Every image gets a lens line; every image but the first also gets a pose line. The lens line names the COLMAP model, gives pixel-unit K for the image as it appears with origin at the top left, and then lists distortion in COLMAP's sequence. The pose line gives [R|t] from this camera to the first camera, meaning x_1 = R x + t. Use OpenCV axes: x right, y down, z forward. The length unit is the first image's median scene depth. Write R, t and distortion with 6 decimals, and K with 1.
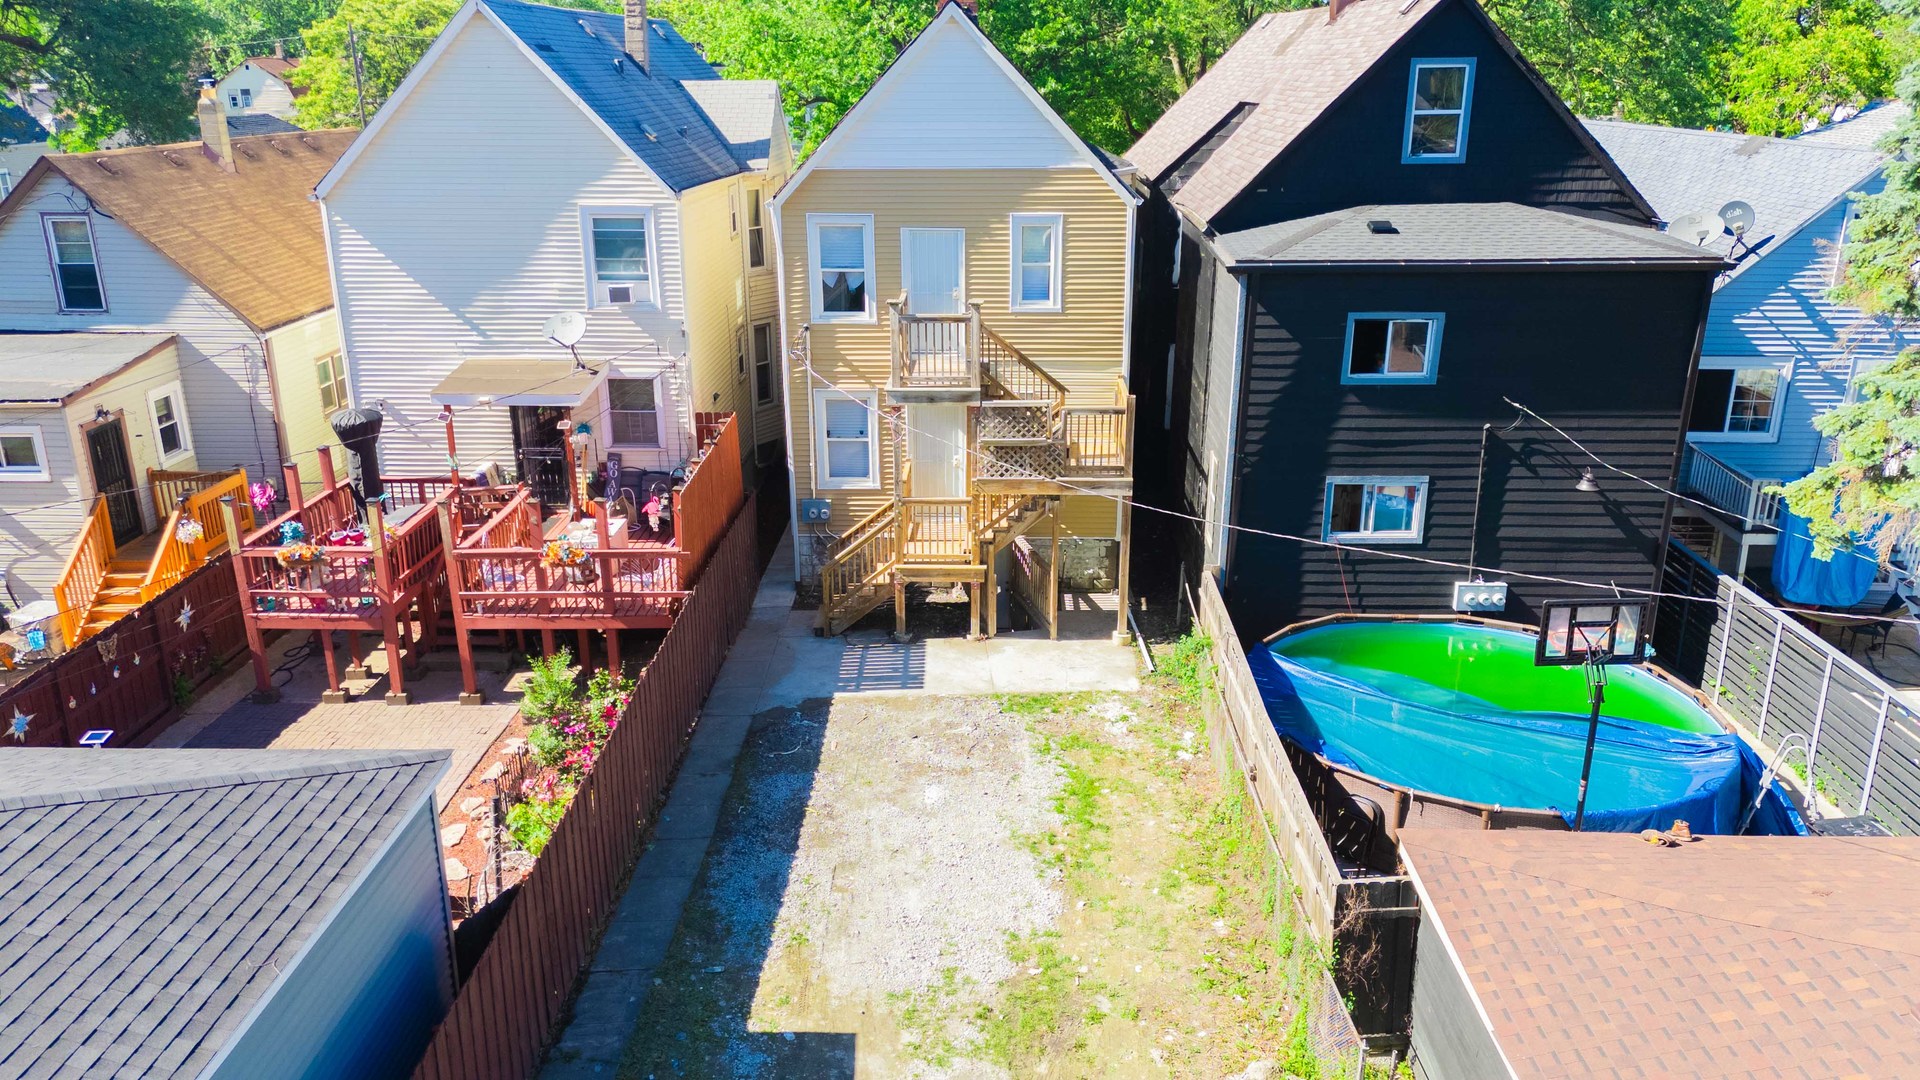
lens RADIAL K [[1410.7, 0, 973.6], [0, 1410.7, 544.2], [0, 0, 1]] dist [0.056082, -0.053518]
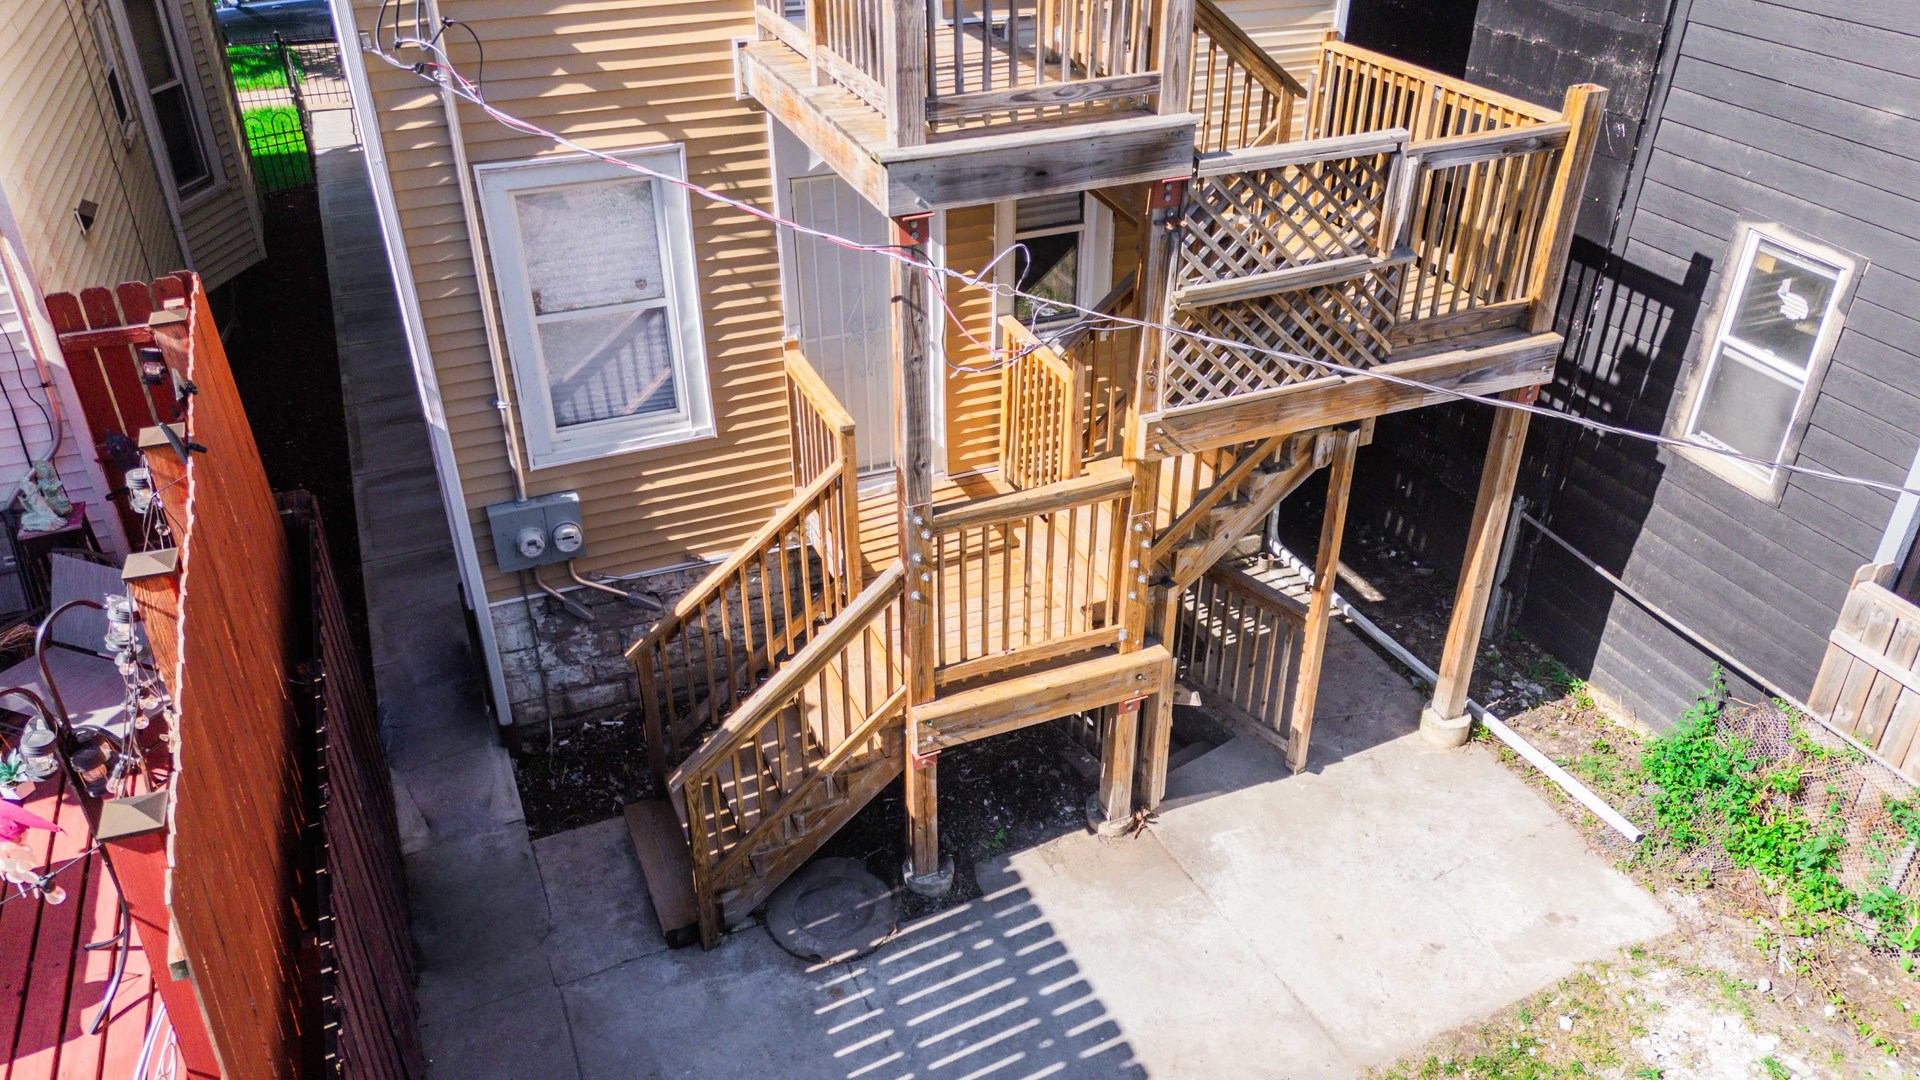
lens RADIAL K [[1410.7, 0, 966.4], [0, 1410.7, 530.3], [0, 0, 1]] dist [0.056082, -0.053518]
pose [[0.912890, -0.208022, 0.351224, -0.139926], [0.129145, 0.963395, 0.234928, -0.092544], [-0.387238, -0.169105, 0.906339, 0.667792]]
